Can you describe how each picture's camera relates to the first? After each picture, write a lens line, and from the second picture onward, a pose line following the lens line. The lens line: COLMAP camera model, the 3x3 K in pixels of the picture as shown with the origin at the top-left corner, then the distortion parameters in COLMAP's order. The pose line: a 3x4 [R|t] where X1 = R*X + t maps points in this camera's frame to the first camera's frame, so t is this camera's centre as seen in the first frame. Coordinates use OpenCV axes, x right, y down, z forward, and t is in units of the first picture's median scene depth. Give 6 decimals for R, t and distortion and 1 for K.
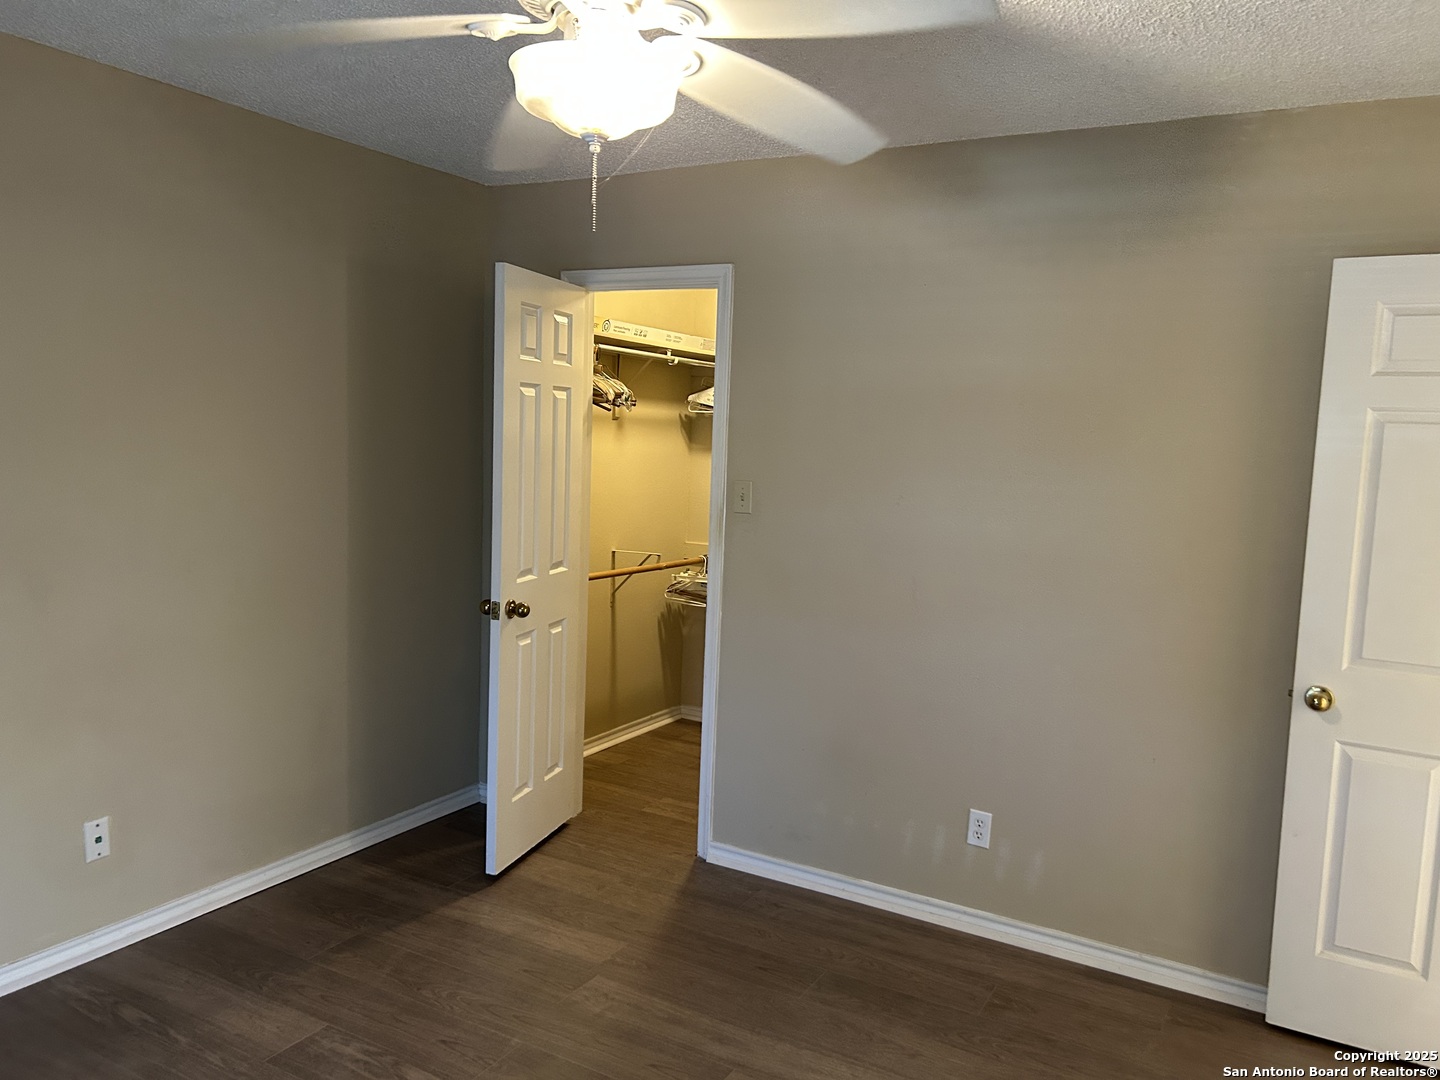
lens RADIAL K [[1080.1, 0, 720.9], [0, 1080.1, 543.5], [0, 0, 1]] dist [0.011836, -0.016038]
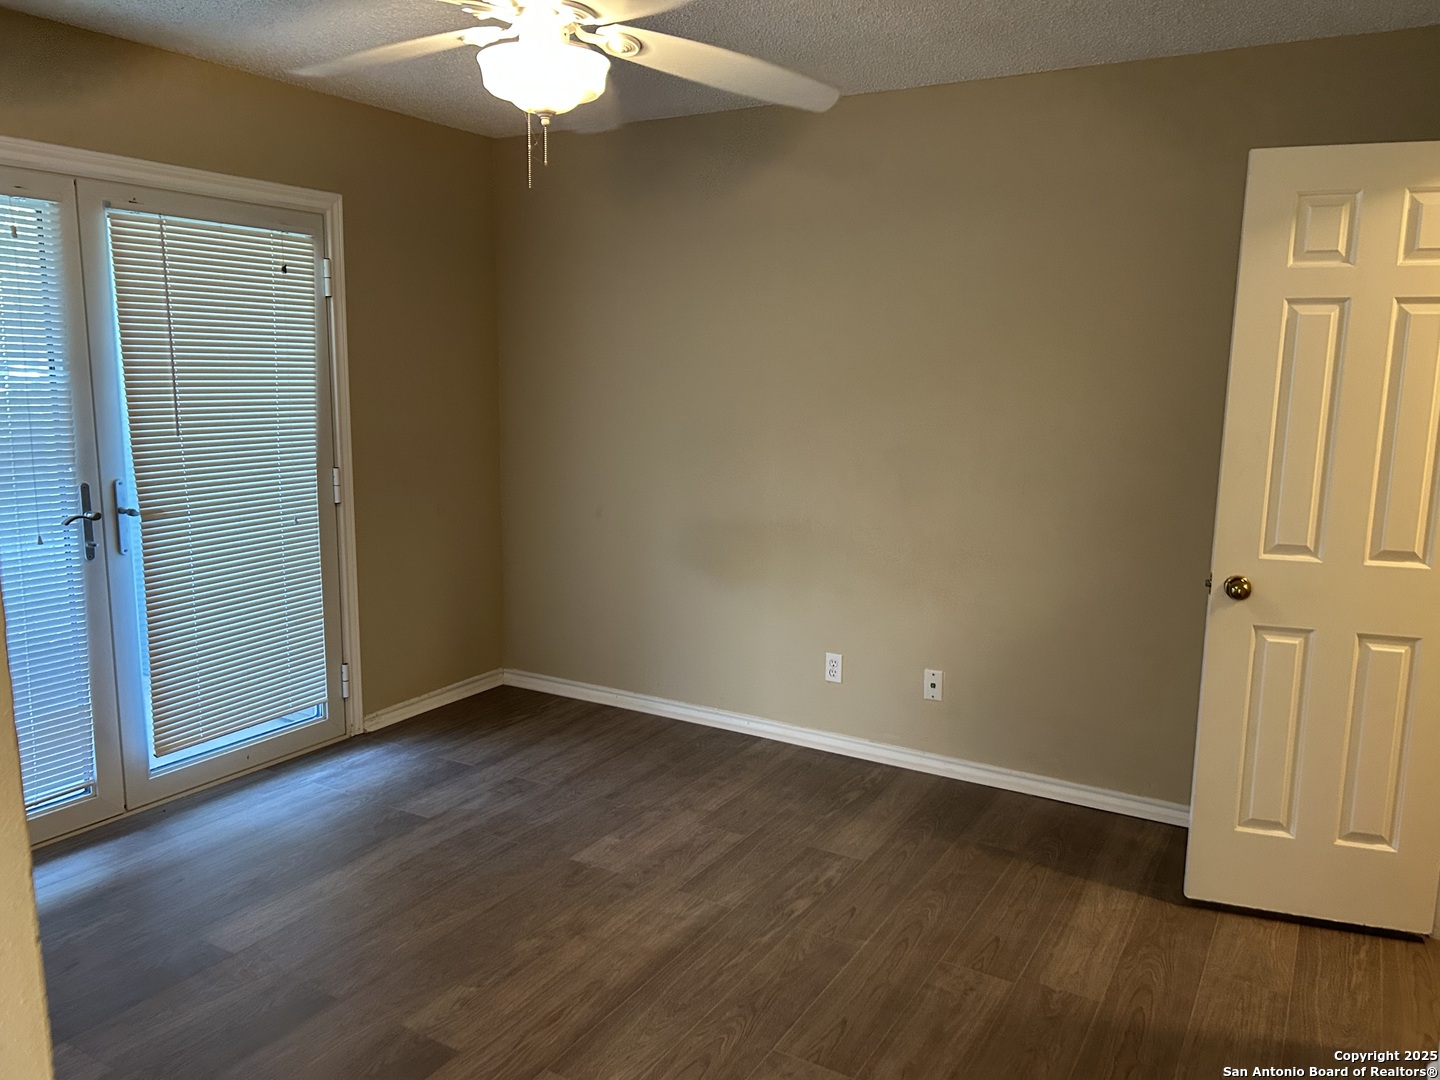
lens RADIAL K [[1080.1, 0, 719.1], [0, 1080.1, 534.9], [0, 0, 1]] dist [0.011836, -0.016038]
pose [[-0.016455, 0.117115, -0.992982, 0.680832], [-0.123410, 0.985285, 0.118253, -0.027515], [0.992219, 0.124490, -0.001760, 0.693332]]
